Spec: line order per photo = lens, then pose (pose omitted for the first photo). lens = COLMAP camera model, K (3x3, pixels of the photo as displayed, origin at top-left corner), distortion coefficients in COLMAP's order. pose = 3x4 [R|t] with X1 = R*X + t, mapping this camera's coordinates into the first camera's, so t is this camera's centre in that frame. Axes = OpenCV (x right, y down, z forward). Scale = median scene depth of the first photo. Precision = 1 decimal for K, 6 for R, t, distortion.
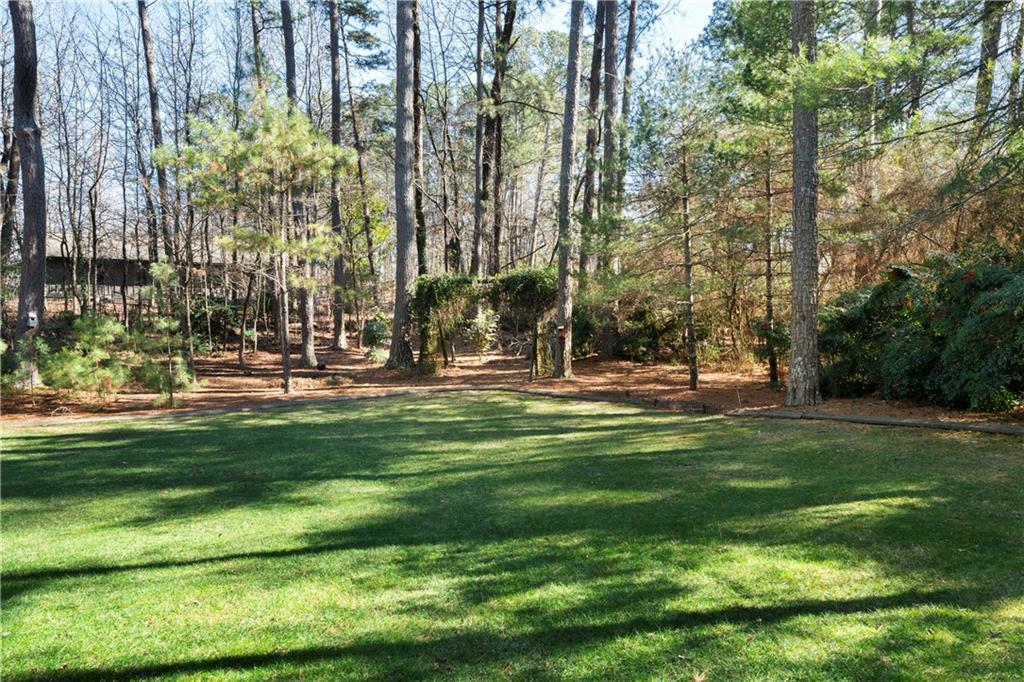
lens RADIAL K [[681.6, 0, 512.0], [0, 681.6, 341.0], [0, 0, 1]] dist [-0.003385, -0.001039]
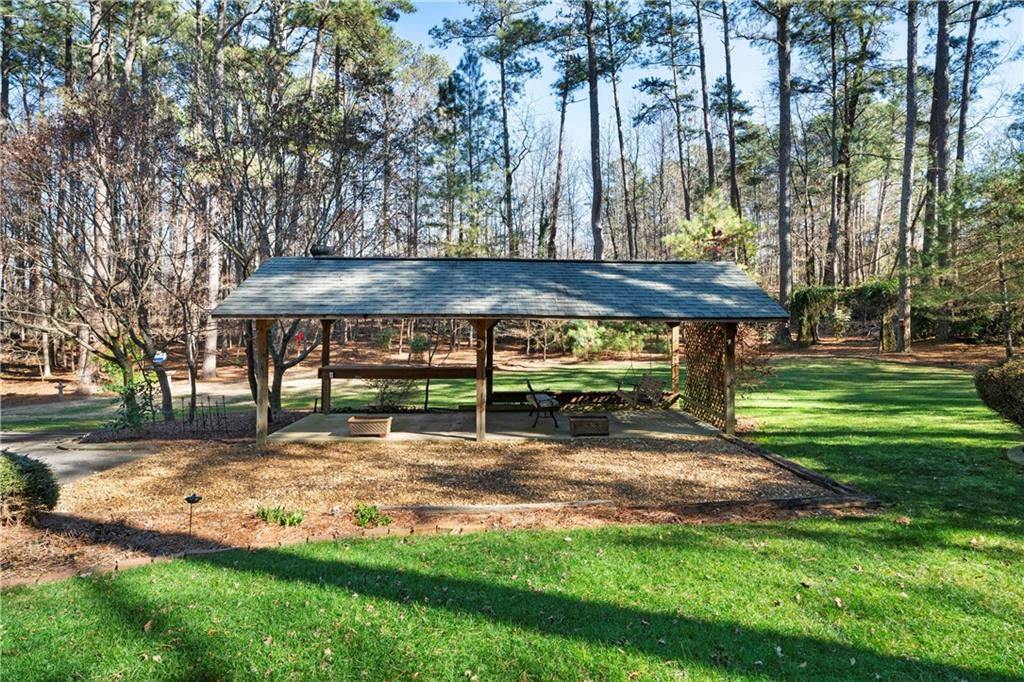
lens RADIAL K [[549.3, 0, 510.8], [0, 549.3, 309.6], [0, 0, 1]] dist [0.003681, 0.001188]
pose [[0.850061, -0.009462, -0.526600, -0.022928], [-0.001663, 0.999785, -0.020649, -0.015681], [0.526682, 0.018428, 0.849863, -0.502230]]
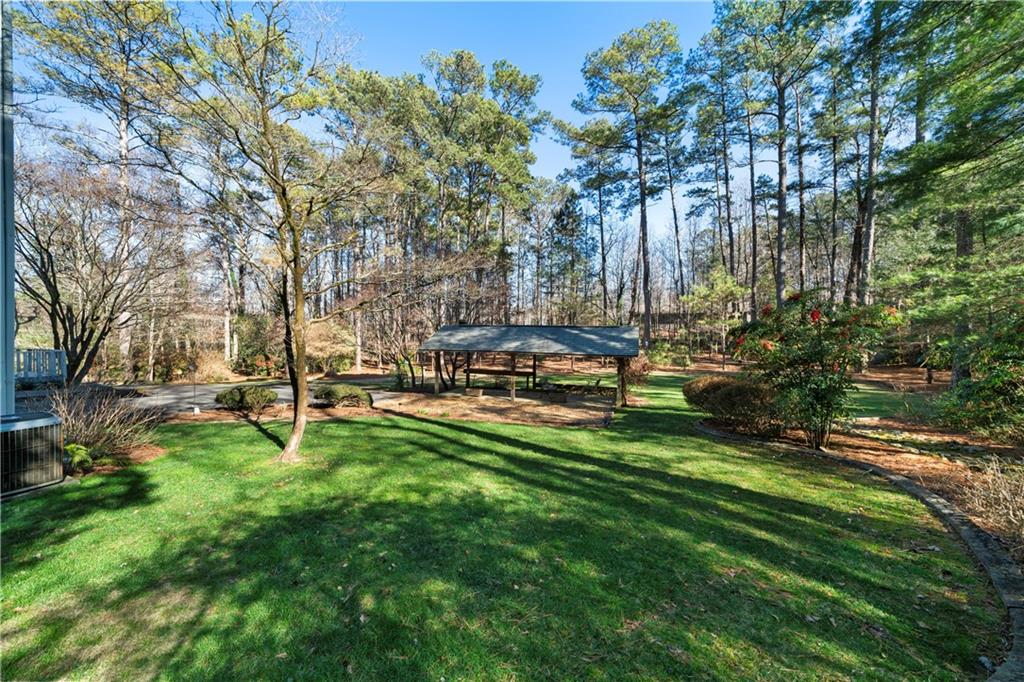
lens RADIAL K [[356.9, 0, 513.1], [0, 356.9, 345.2], [0, 0, 1]] dist [0.000533, 0.000032]
pose [[0.613457, 0.024920, -0.789335, 0.281580], [-0.012905, 0.999685, 0.021531, -0.045406], [0.789623, -0.003022, 0.613585, -0.575454]]
